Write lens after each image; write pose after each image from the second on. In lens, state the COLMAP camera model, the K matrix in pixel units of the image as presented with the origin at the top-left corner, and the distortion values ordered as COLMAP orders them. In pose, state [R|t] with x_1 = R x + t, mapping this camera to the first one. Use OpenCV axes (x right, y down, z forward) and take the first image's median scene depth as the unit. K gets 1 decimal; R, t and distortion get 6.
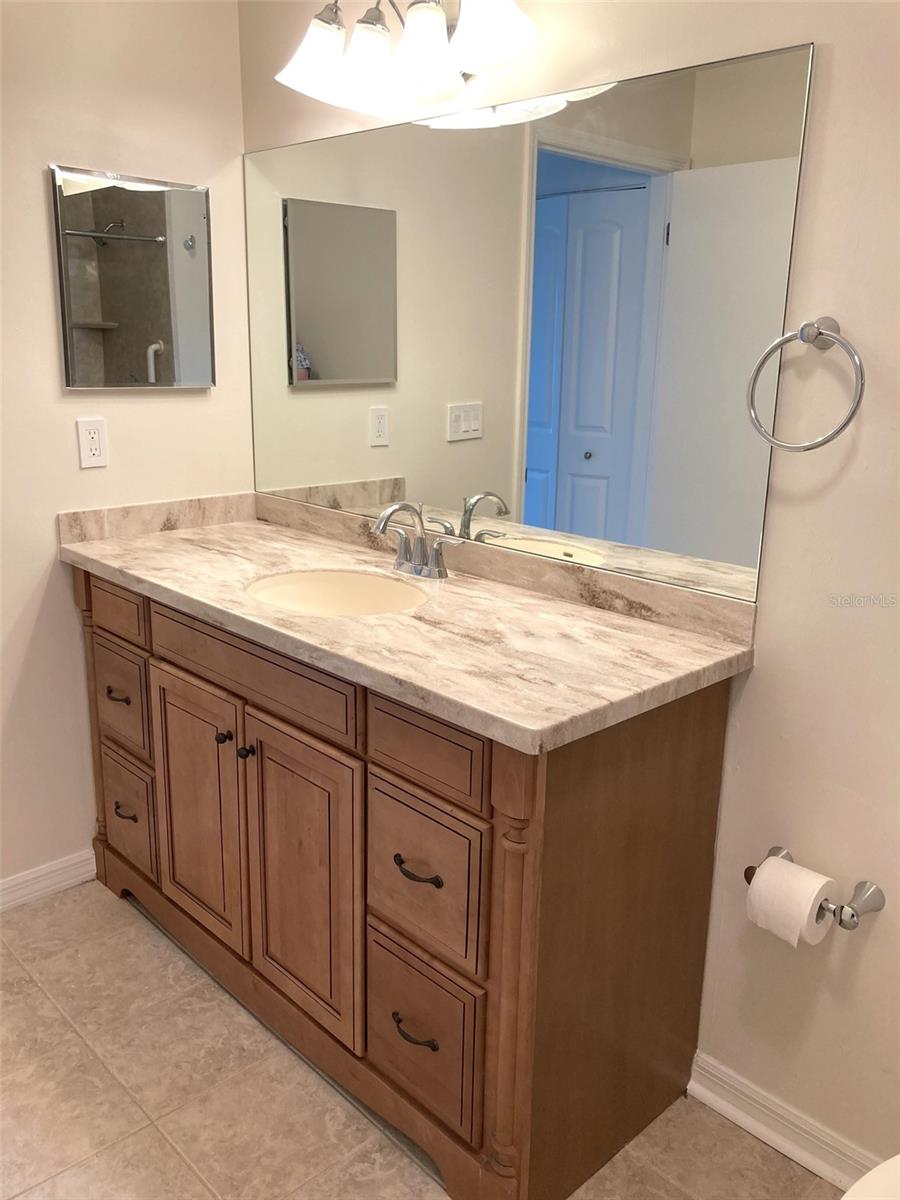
lens RADIAL K [[984.7, 0, 450.0], [0, 984.7, 600.0], [0, 0, 1]] dist [0.070512, -0.129314]
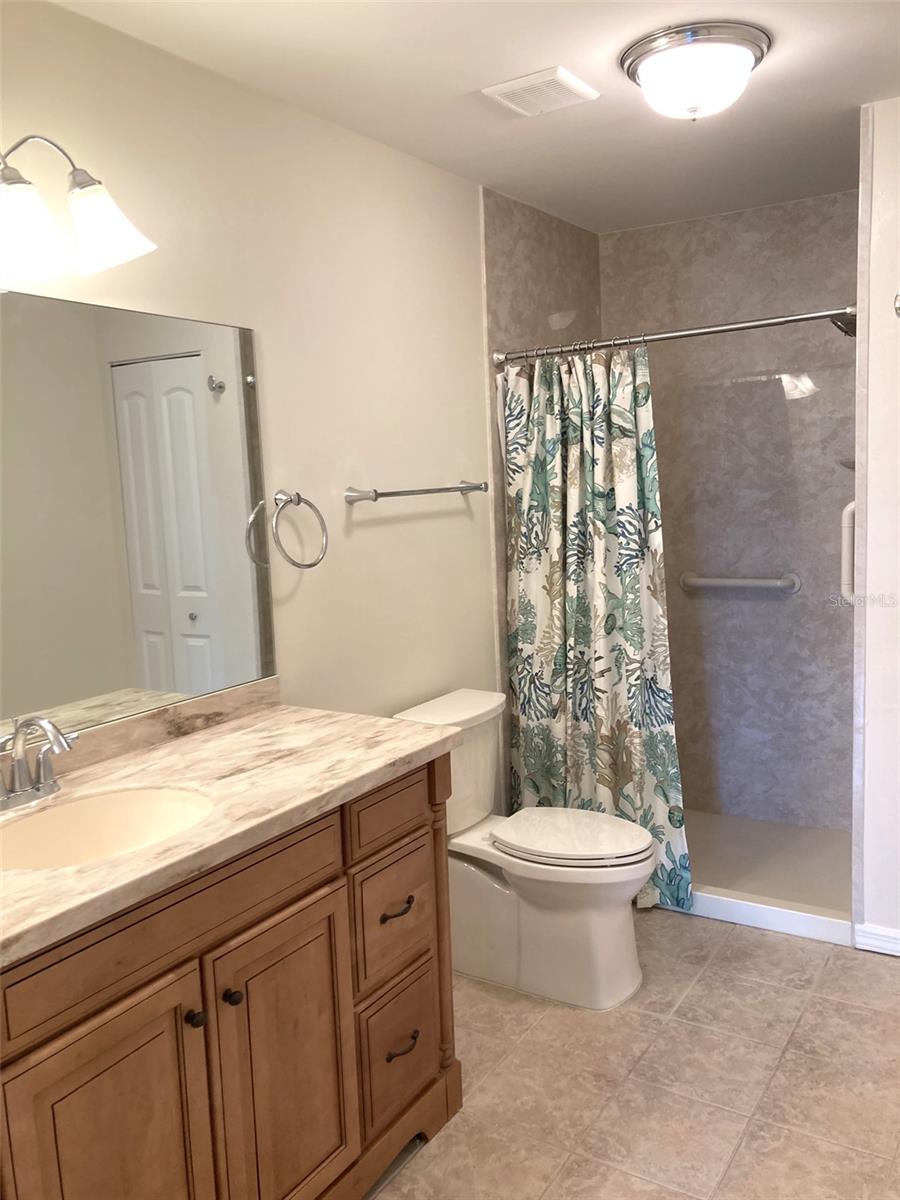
lens RADIAL K [[984.7, 0, 450.0], [0, 984.7, 600.0], [0, 0, 1]] dist [0.070512, -0.129314]
pose [[-0.237508, -0.138005, 0.961532, -1.139915], [0.285602, 0.936185, 0.204914, -0.323306], [-0.928451, 0.323284, -0.182936, 0.959064]]
